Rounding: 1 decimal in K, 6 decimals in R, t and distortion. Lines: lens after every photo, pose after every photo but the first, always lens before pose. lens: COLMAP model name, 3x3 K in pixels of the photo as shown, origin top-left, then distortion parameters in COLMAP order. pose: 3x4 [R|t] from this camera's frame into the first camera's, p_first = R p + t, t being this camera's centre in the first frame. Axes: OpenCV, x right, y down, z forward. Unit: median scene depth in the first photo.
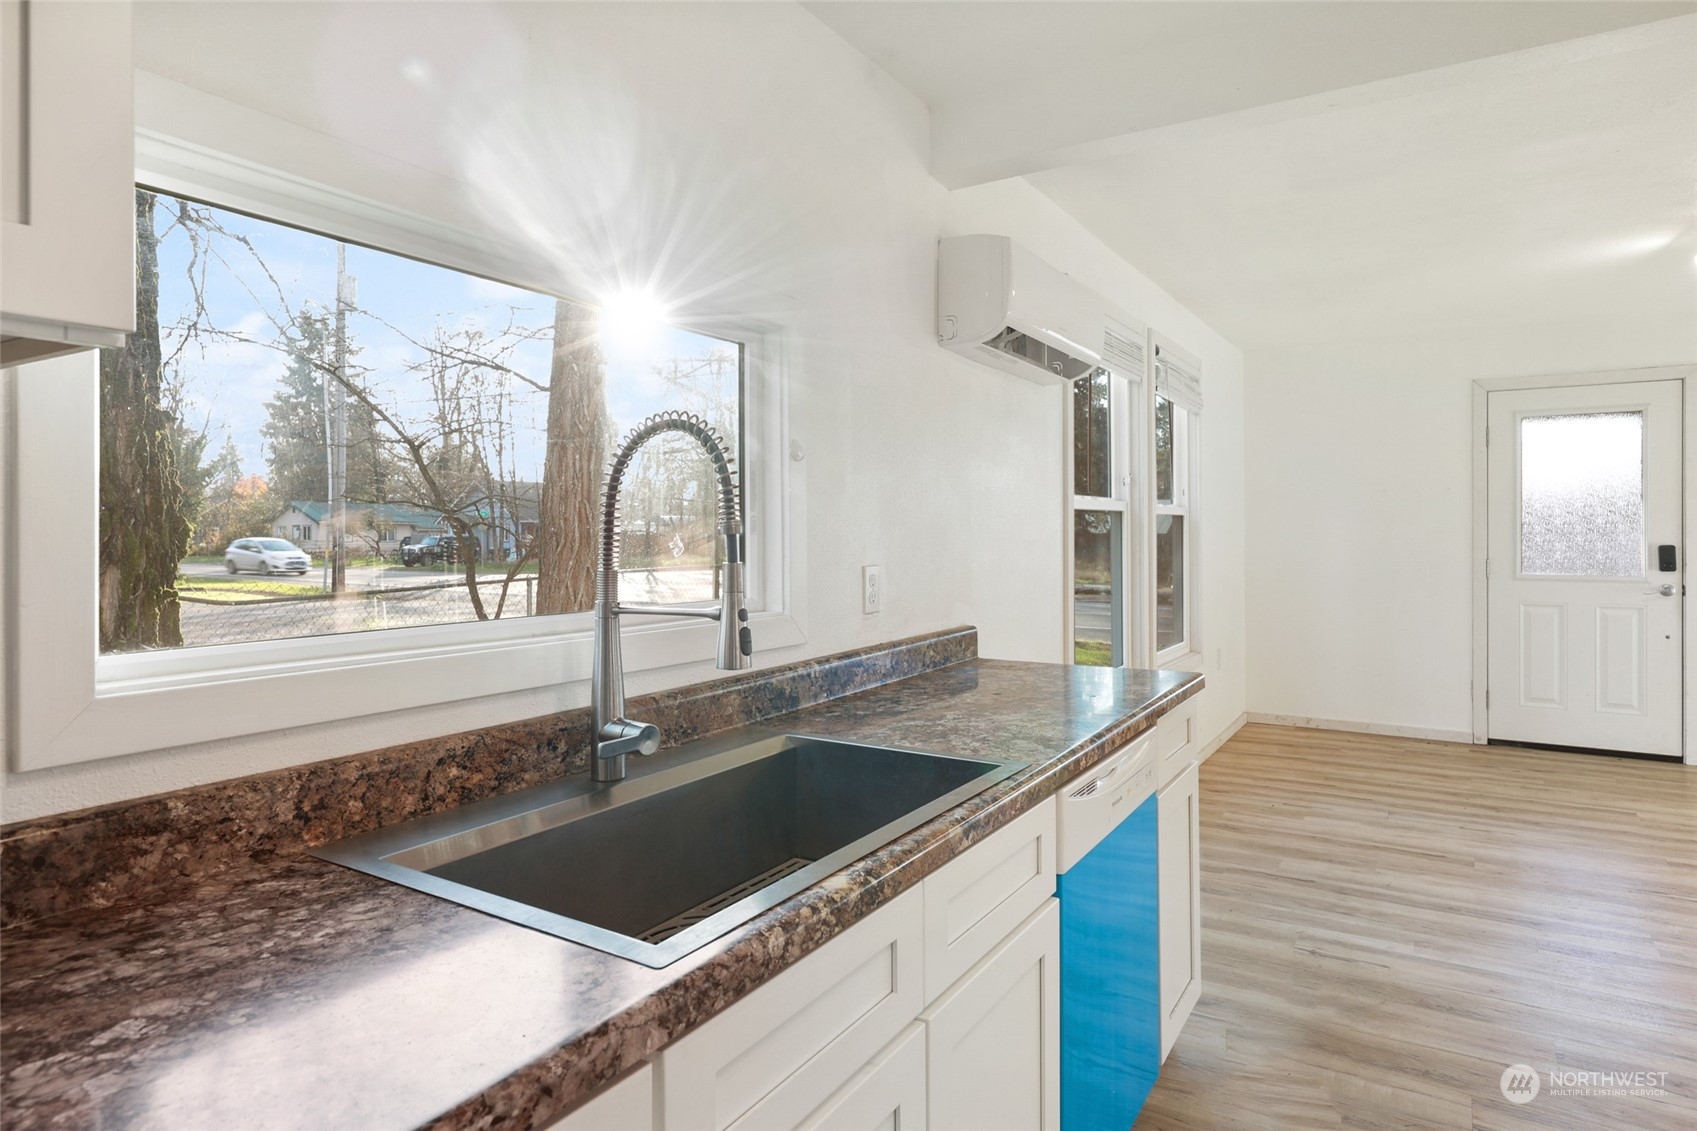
lens RADIAL K [[977.0, 0, 845.1], [0, 977.0, 531.0], [0, 0, 1]] dist [0.001037, 0.000121]
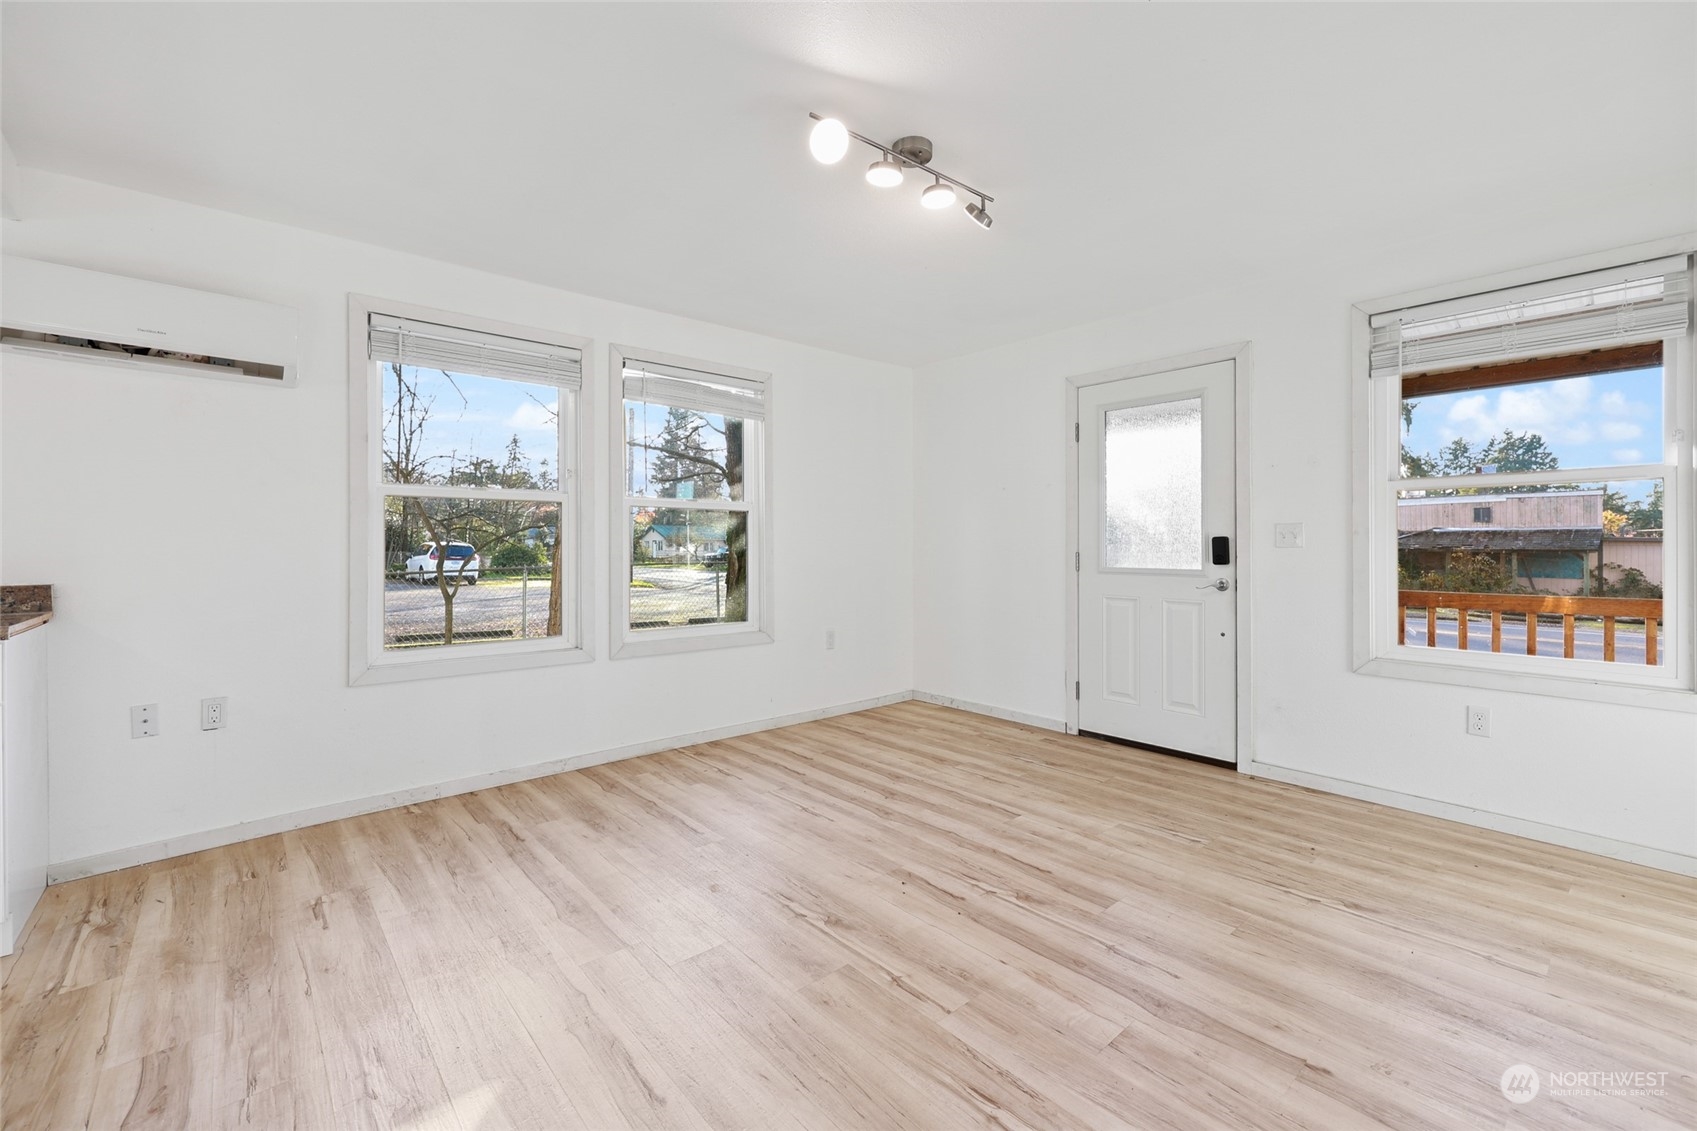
lens RADIAL K [[708.0, 0, 845.5], [0, 708.0, 543.6], [0, 0, 1]] dist [-0.000633, 0.000128]
pose [[0.955602, 0.000196, -0.294660, 0.788733], [-0.001178, 0.999994, -0.003154, 0.026994], [0.294657, 0.003361, 0.955597, 0.274740]]
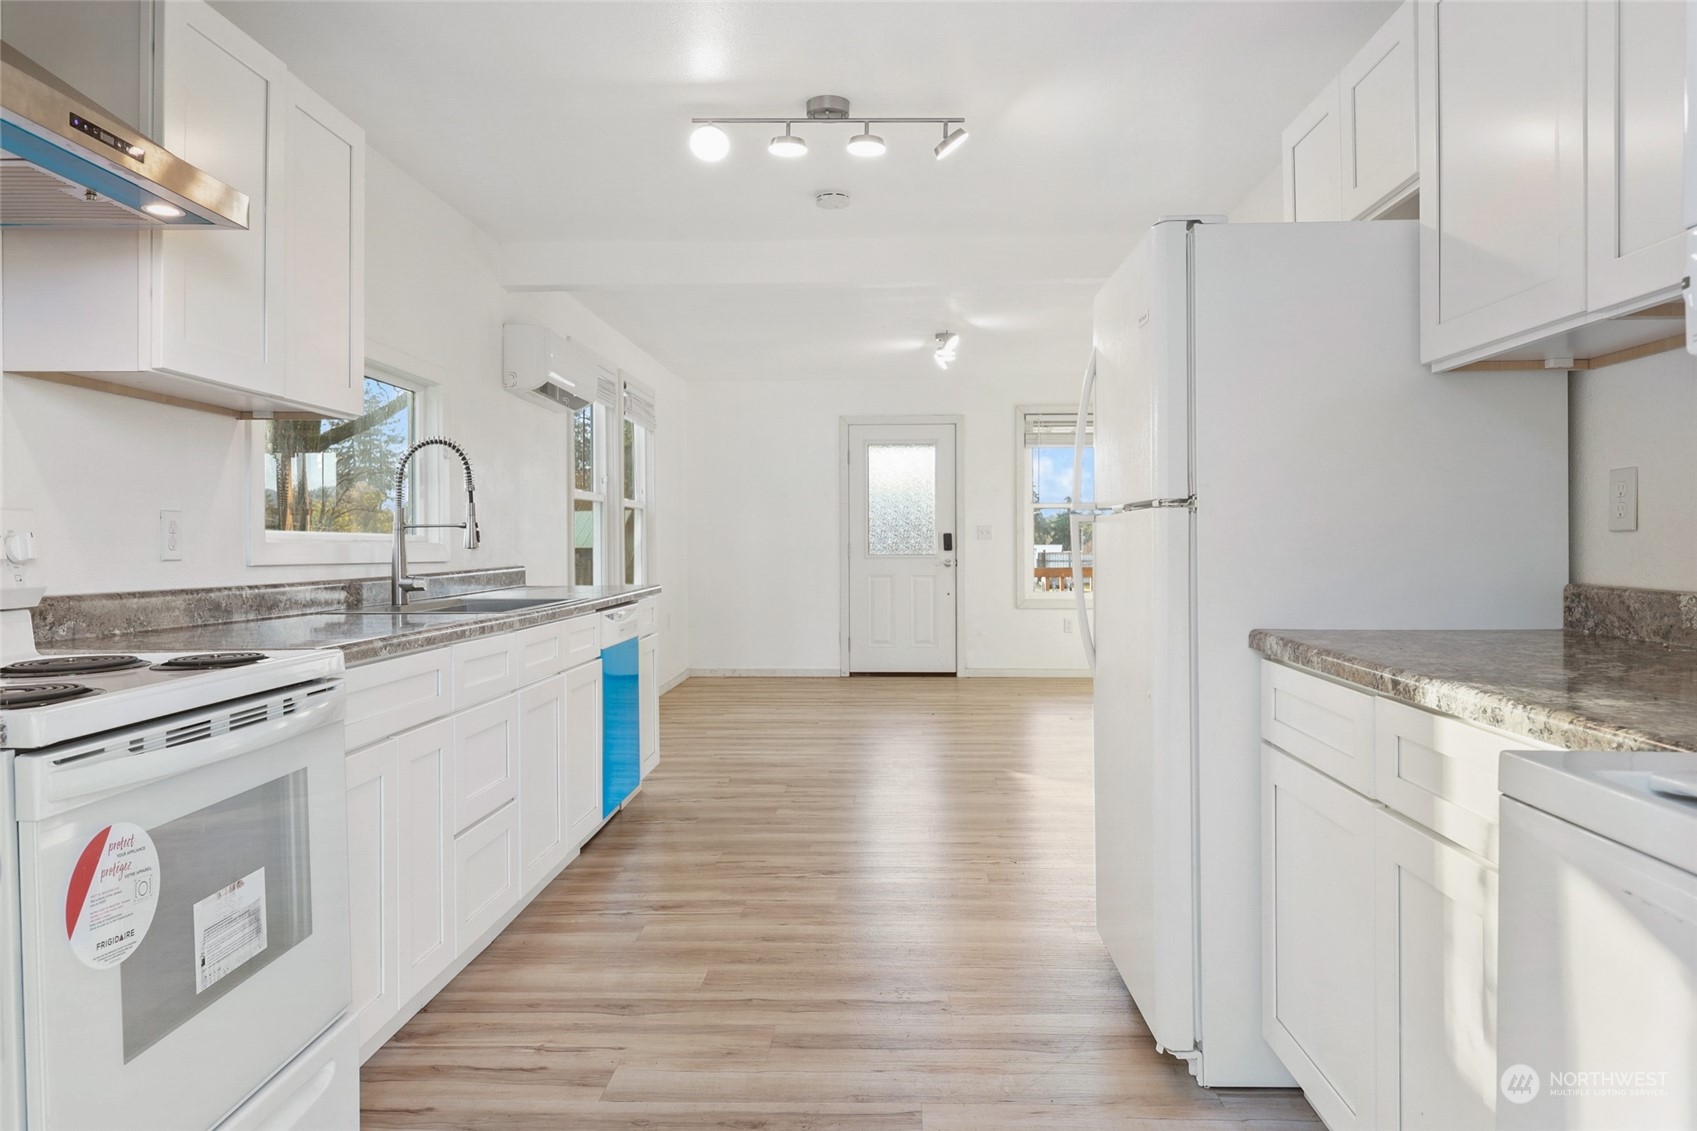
lens RADIAL K [[1228.1, 0, 856.8], [0, 1228.1, 556.8], [0, 0, 1]] dist [0.000112, -0.000157]
pose [[0.868855, -0.004009, 0.495050, -0.253559], [0.002944, 0.999991, 0.002931, 0.050895], [-0.495057, -0.001089, 0.868860, -0.660984]]
